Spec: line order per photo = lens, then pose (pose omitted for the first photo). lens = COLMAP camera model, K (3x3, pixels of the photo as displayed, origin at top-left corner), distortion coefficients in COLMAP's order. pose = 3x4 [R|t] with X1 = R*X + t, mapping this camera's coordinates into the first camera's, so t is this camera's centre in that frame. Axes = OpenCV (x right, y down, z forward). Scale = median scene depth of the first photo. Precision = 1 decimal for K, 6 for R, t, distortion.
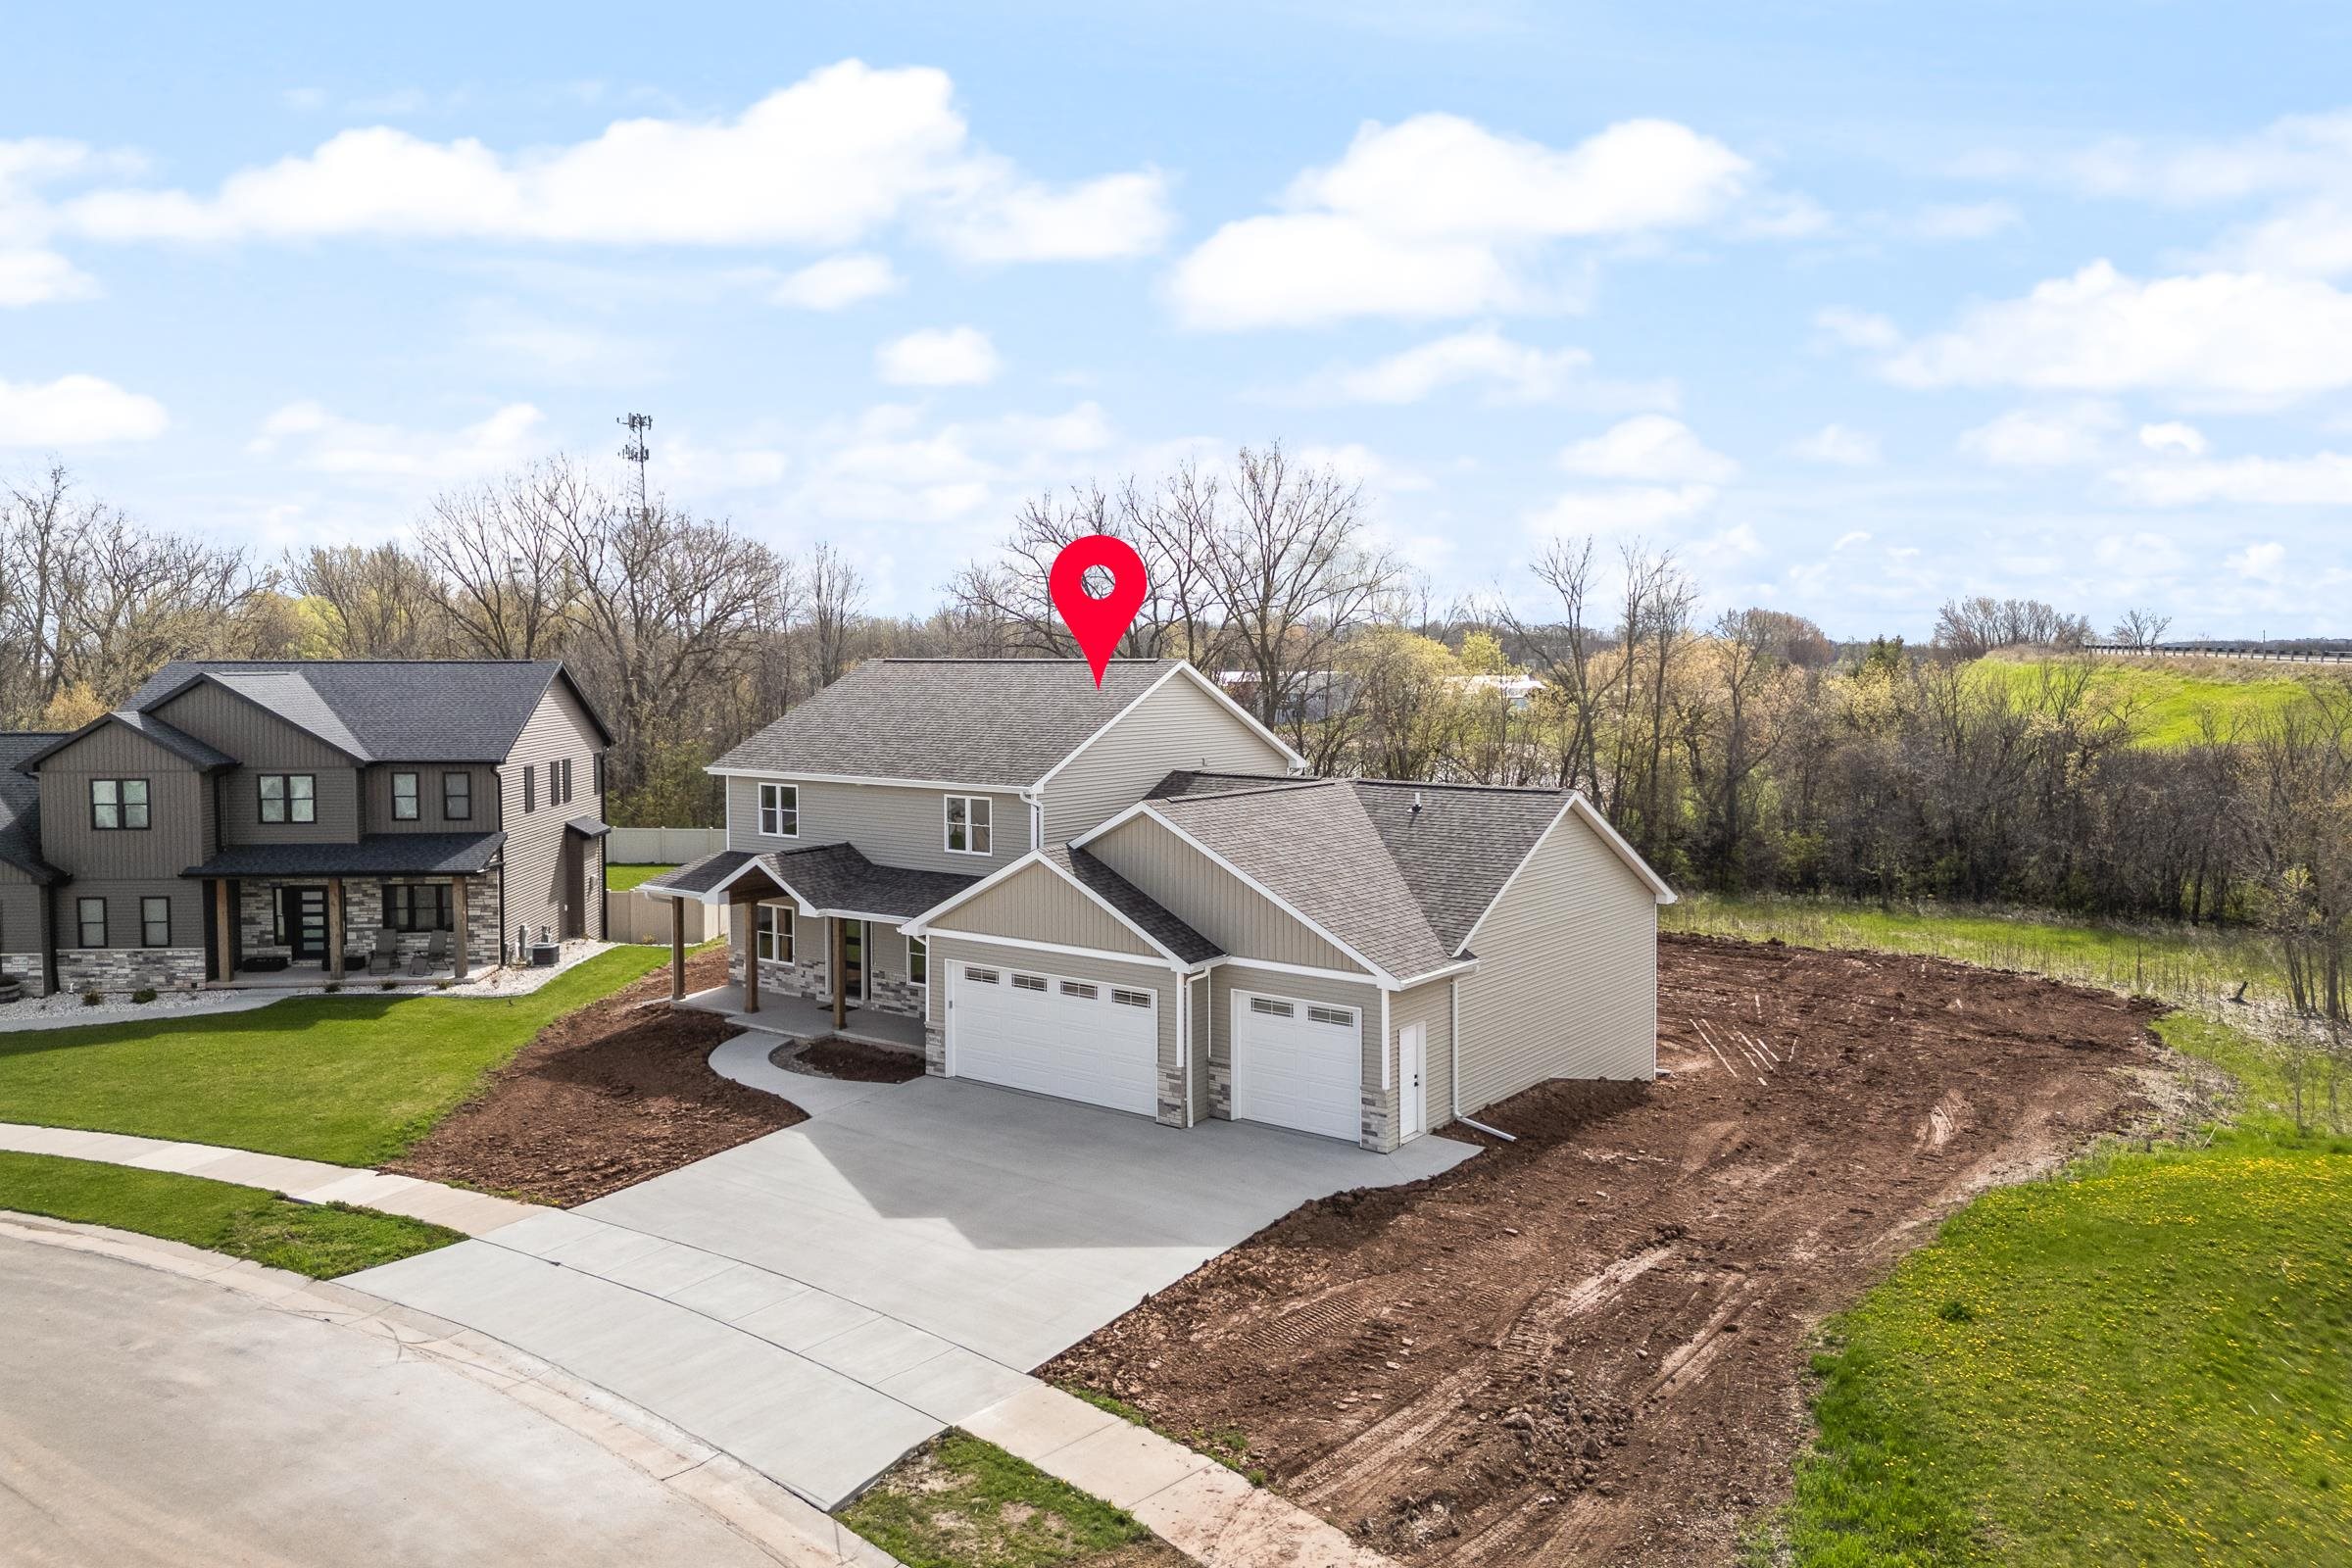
lens RADIAL K [[1665.0, 0, 1175.8], [0, 1665.0, 743.5], [0, 0, 1]] dist [0.064137, -0.059945]
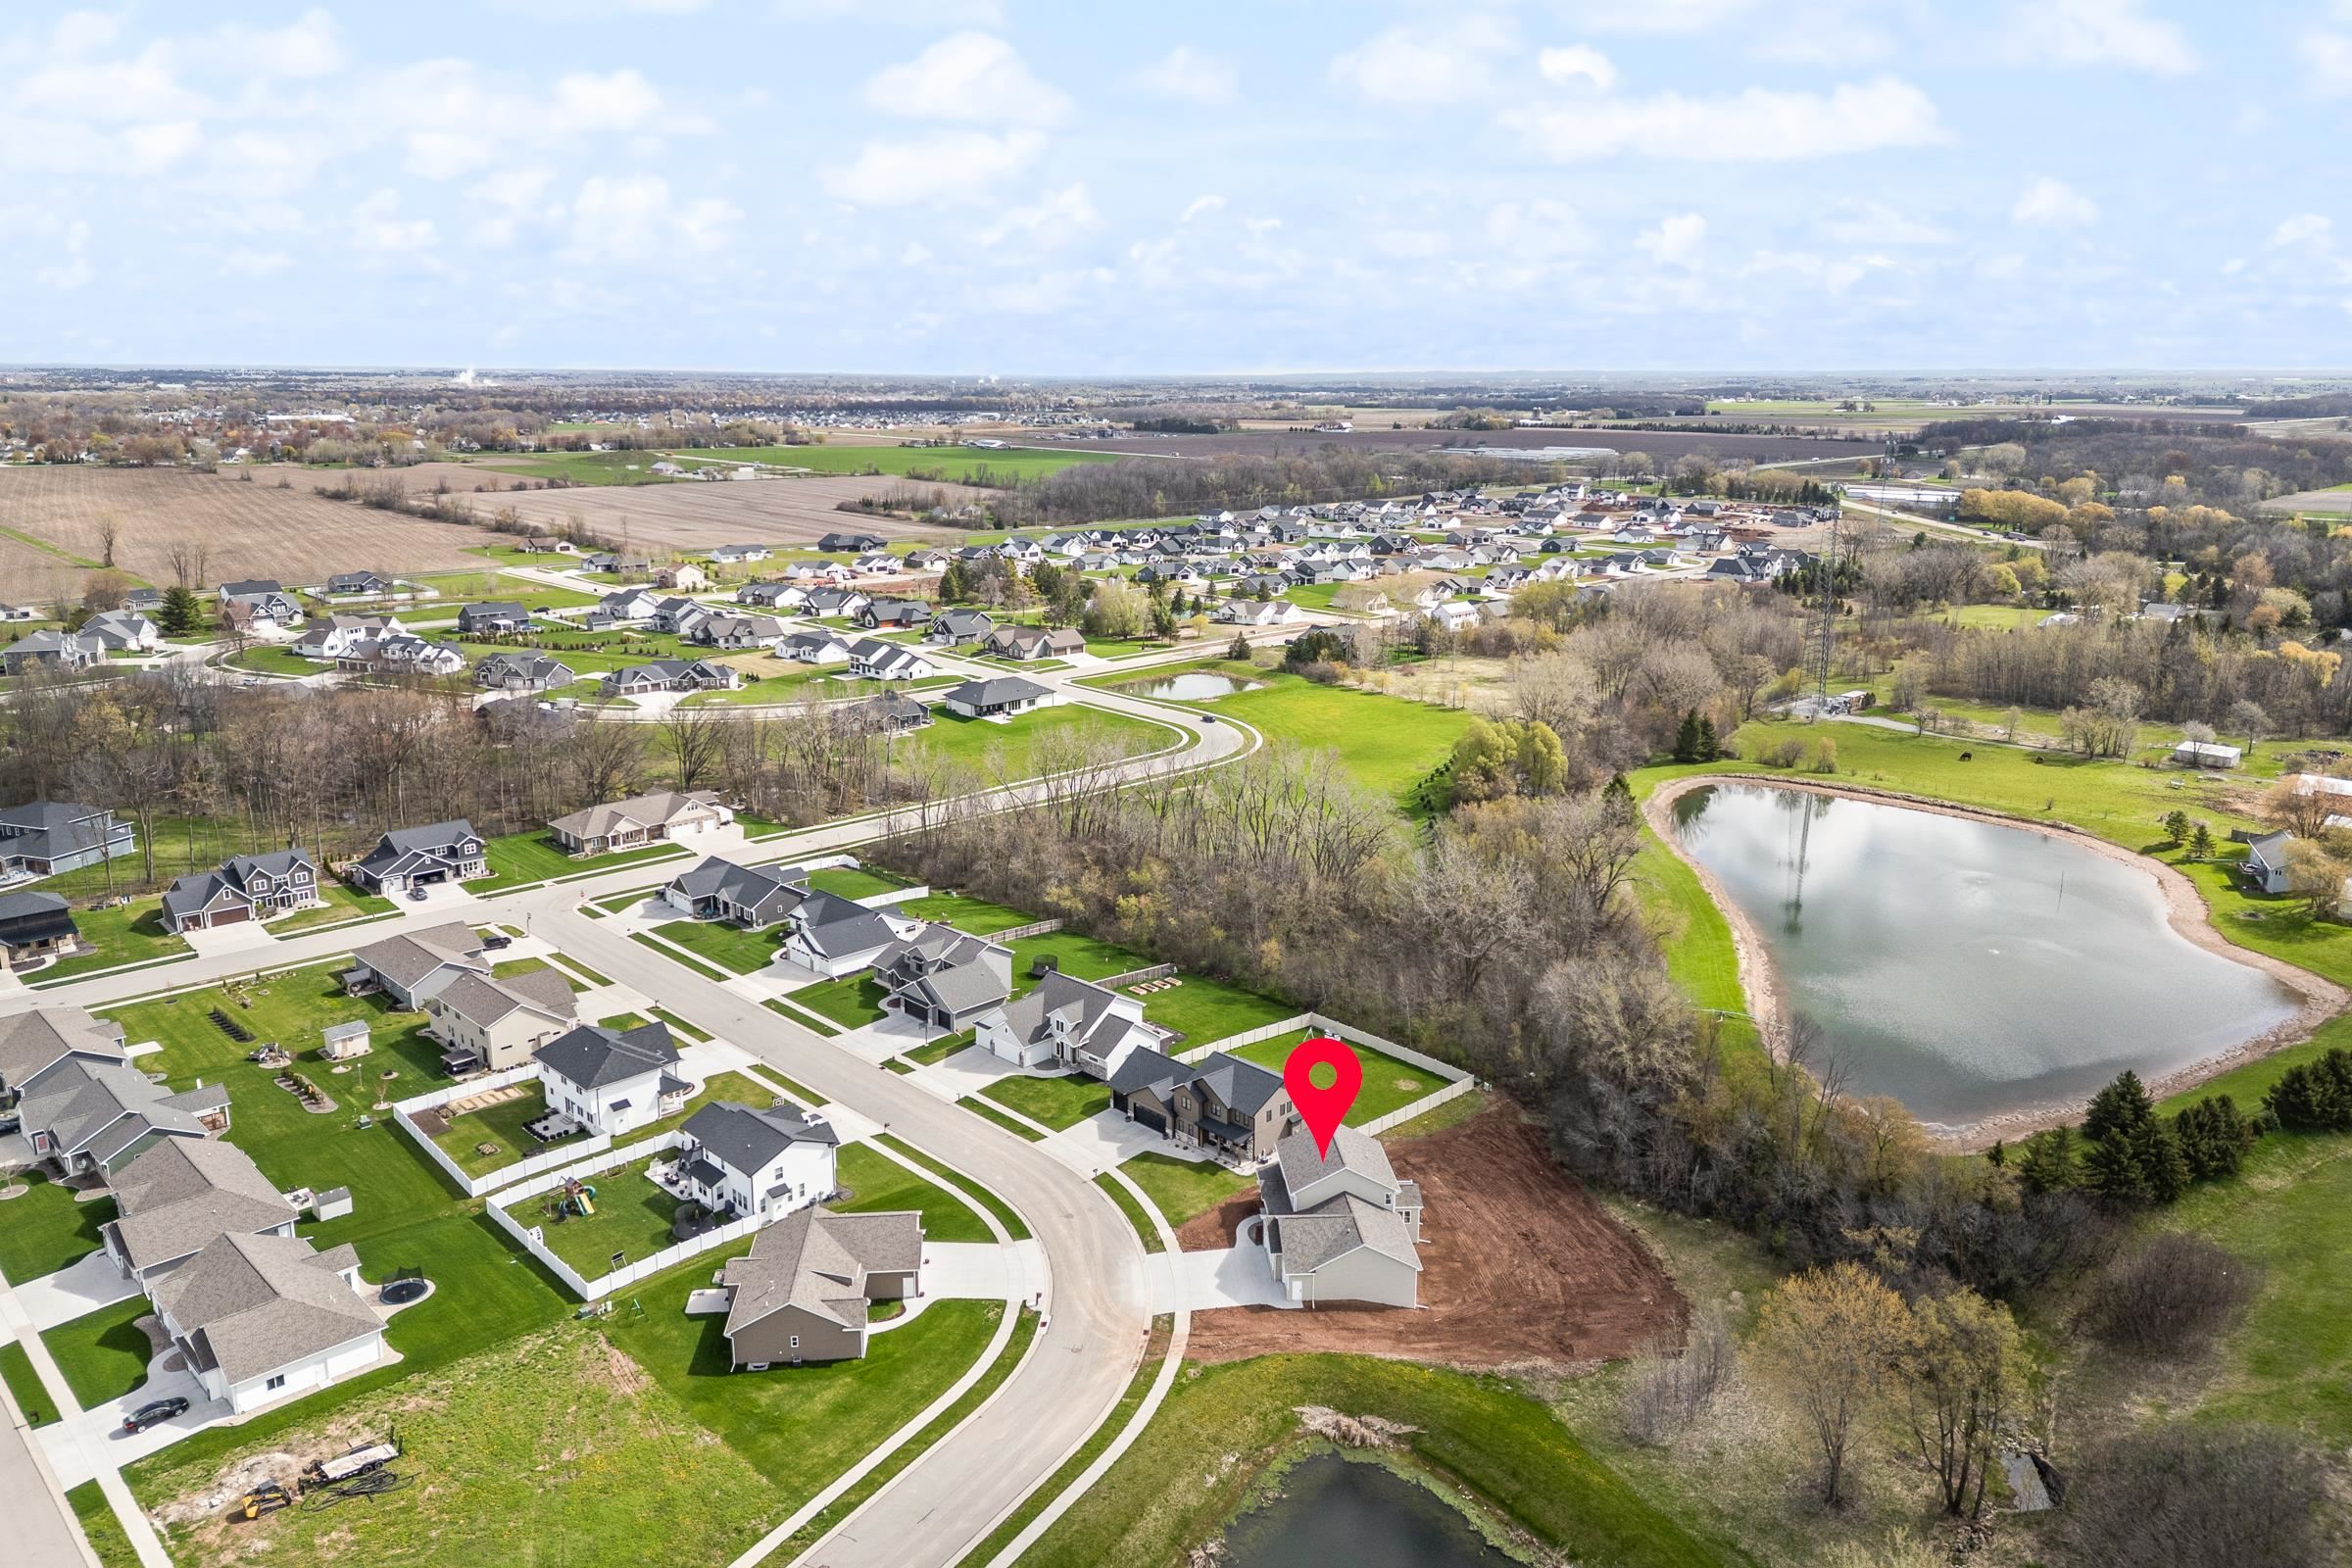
lens RADIAL K [[1665.0, 0, 1175.8], [0, 1665.0, 743.5], [0, 0, 1]] dist [0.064137, -0.059945]
pose [[0.667020, 0.175564, -0.724059, 3.902164], [-0.050477, 0.980255, 0.191184, -2.843126], [0.743328, -0.090975, 0.662712, -3.031993]]
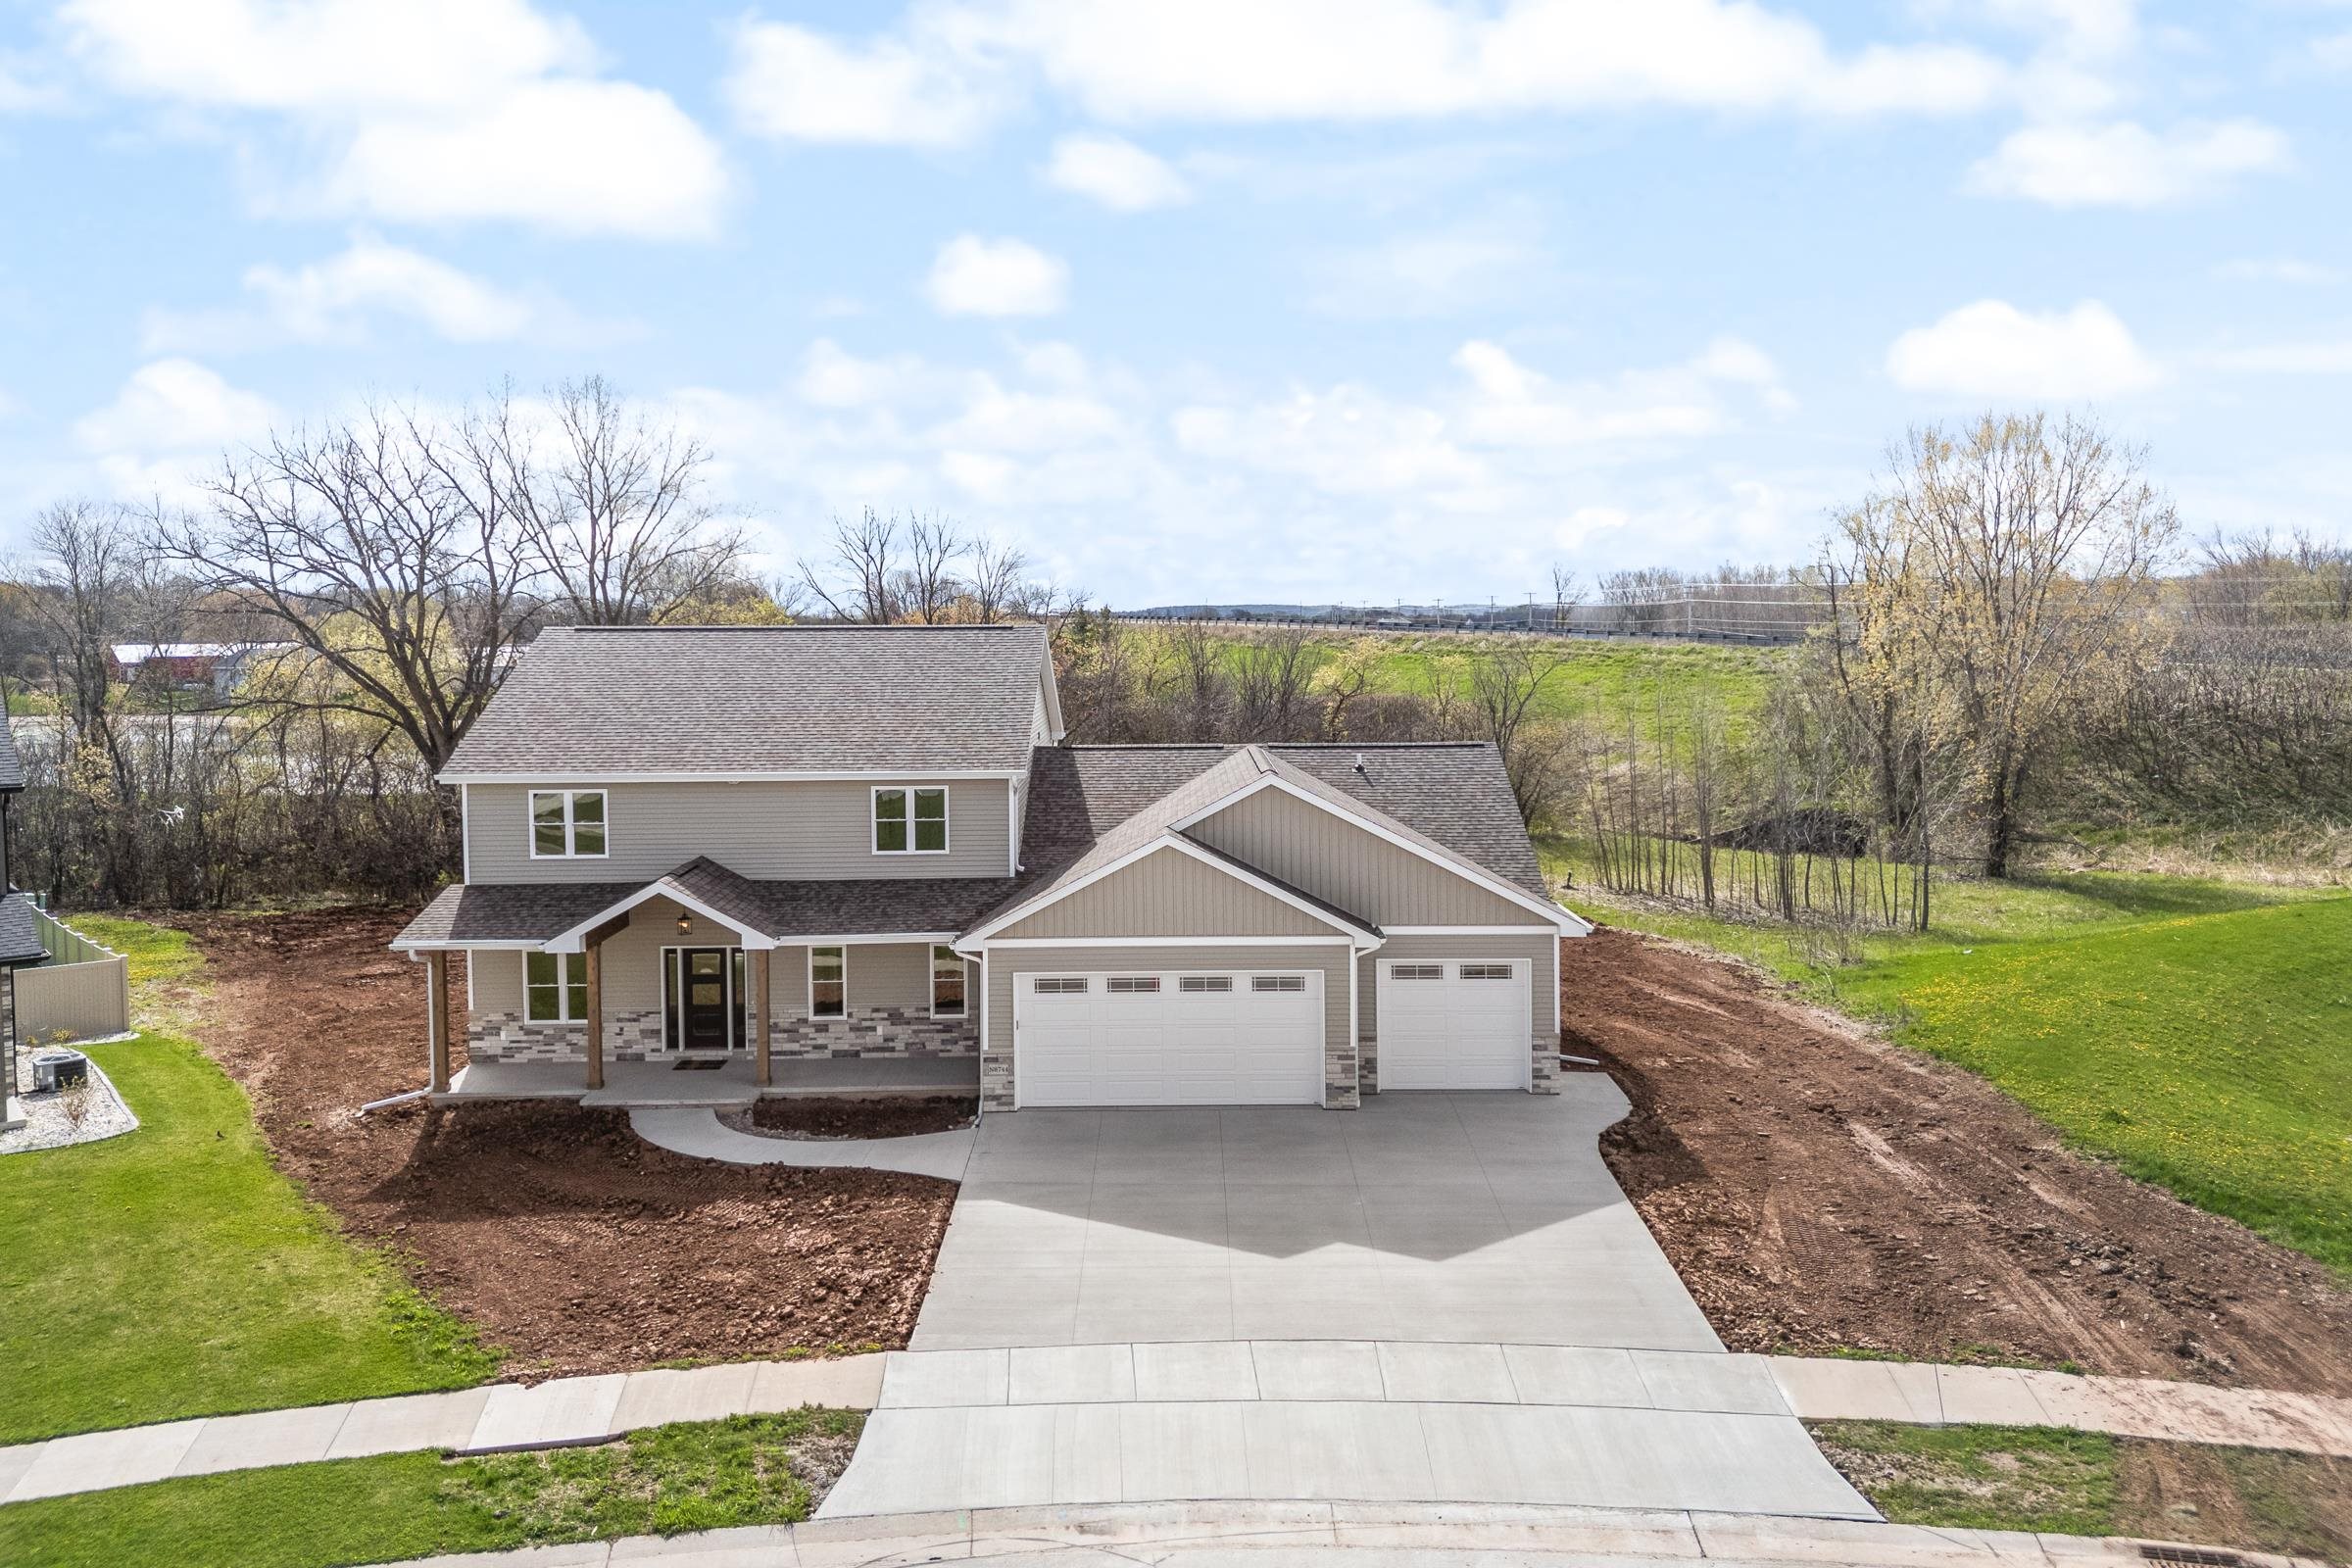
lens RADIAL K [[1665.0, 0, 1175.8], [0, 1665.0, 743.5], [0, 0, 1]] dist [0.064137, -0.059945]
pose [[0.794733, -0.046951, 0.605140, -0.753813], [0.037972, 0.998897, 0.027631, -0.011293], [-0.605770, 0.001019, 0.795639, 0.347928]]
